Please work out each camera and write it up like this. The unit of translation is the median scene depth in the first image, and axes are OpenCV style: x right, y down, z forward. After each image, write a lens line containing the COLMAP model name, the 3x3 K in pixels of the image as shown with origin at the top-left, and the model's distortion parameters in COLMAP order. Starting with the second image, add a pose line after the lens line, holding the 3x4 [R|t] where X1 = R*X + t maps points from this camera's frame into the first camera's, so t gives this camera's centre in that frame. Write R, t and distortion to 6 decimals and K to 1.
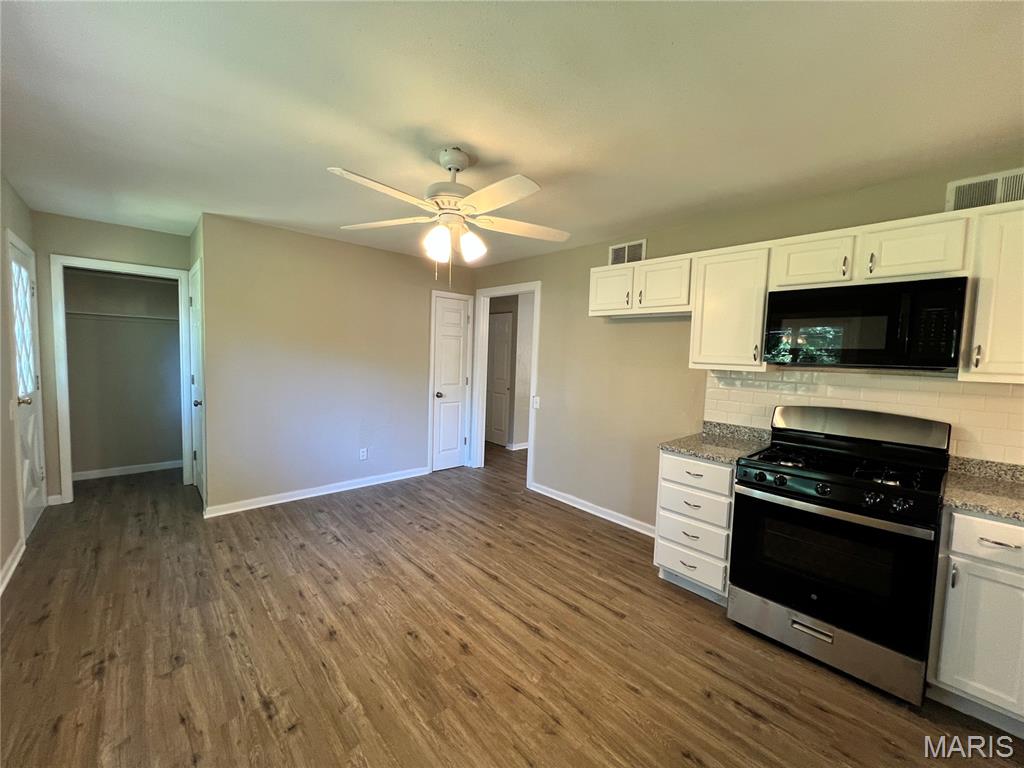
lens RADIAL K [[410.1, 0, 514.0], [0, 410.1, 382.3], [0, 0, 1]] dist [0.000513, 0.000011]
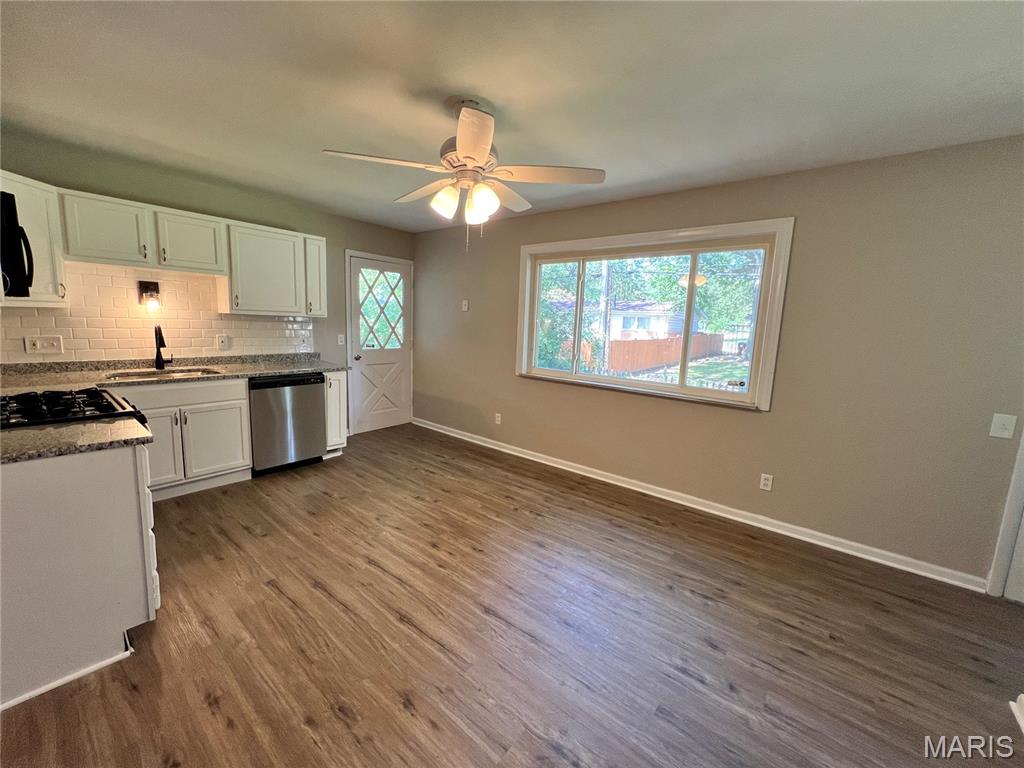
lens RADIAL K [[410.1, 0, 514.2], [0, 410.1, 378.6], [0, 0, 1]] dist [0.000513, 0.000011]
pose [[-0.986510, -0.051008, -0.155549, -0.127125], [-0.082763, 0.975237, 0.205092, -0.138841], [0.141236, 0.215199, -0.966303, 1.958377]]
